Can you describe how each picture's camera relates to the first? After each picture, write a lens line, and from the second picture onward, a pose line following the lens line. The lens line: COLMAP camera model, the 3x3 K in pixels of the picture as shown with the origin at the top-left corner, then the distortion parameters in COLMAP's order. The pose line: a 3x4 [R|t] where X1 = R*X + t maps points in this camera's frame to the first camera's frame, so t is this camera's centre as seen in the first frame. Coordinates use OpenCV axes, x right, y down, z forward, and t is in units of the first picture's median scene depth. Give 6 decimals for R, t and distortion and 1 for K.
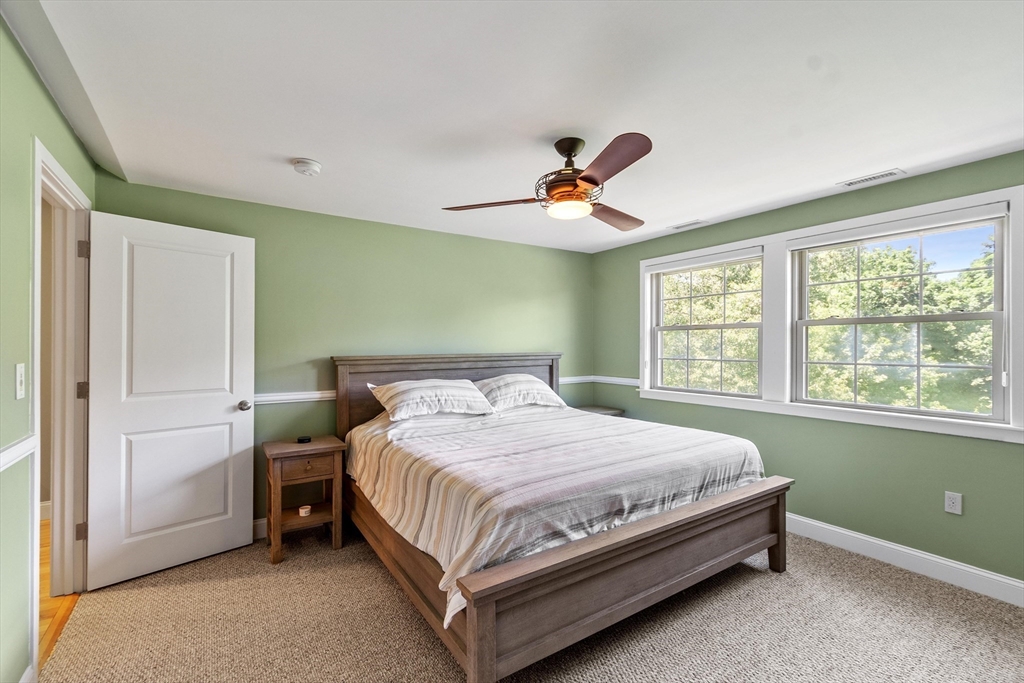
lens RADIAL K [[448.8, 0, 510.1], [0, 448.8, 349.9], [0, 0, 1]] dist [-0.004083, 0.001501]
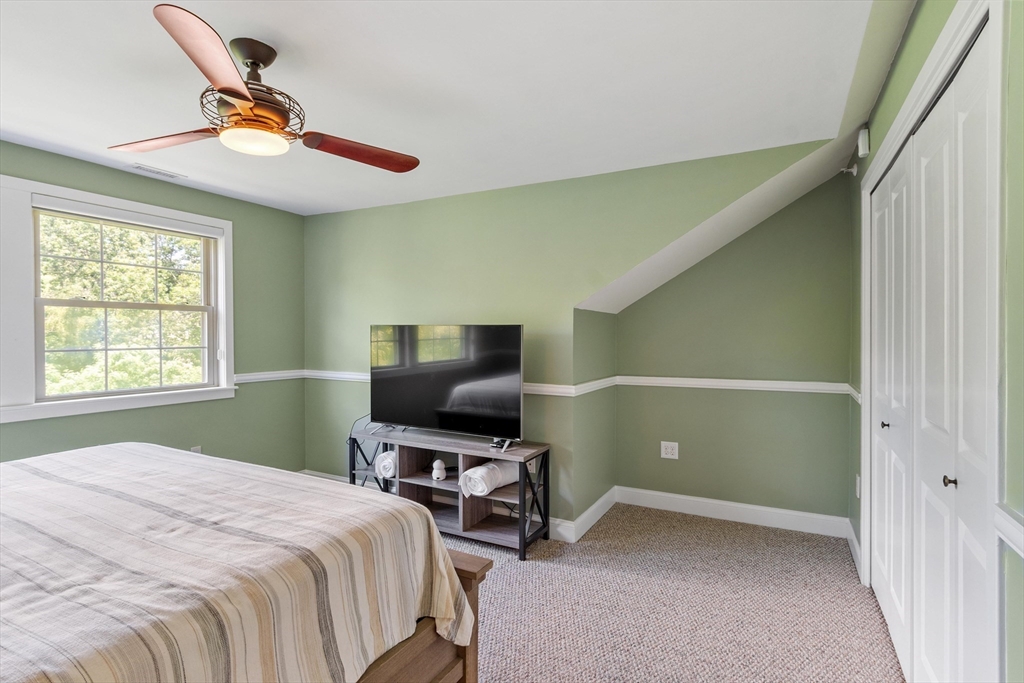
lens RADIAL K [[513.5, 0, 508.7], [0, 513.5, 336.5], [0, 0, 1]] dist [-0.012882, -0.000324]
pose [[-0.475473, -0.001000, 0.879730, -0.594462], [0.011479, 0.999907, 0.007341, 0.003992], [-0.879655, 0.013588, -0.475417, 0.790806]]
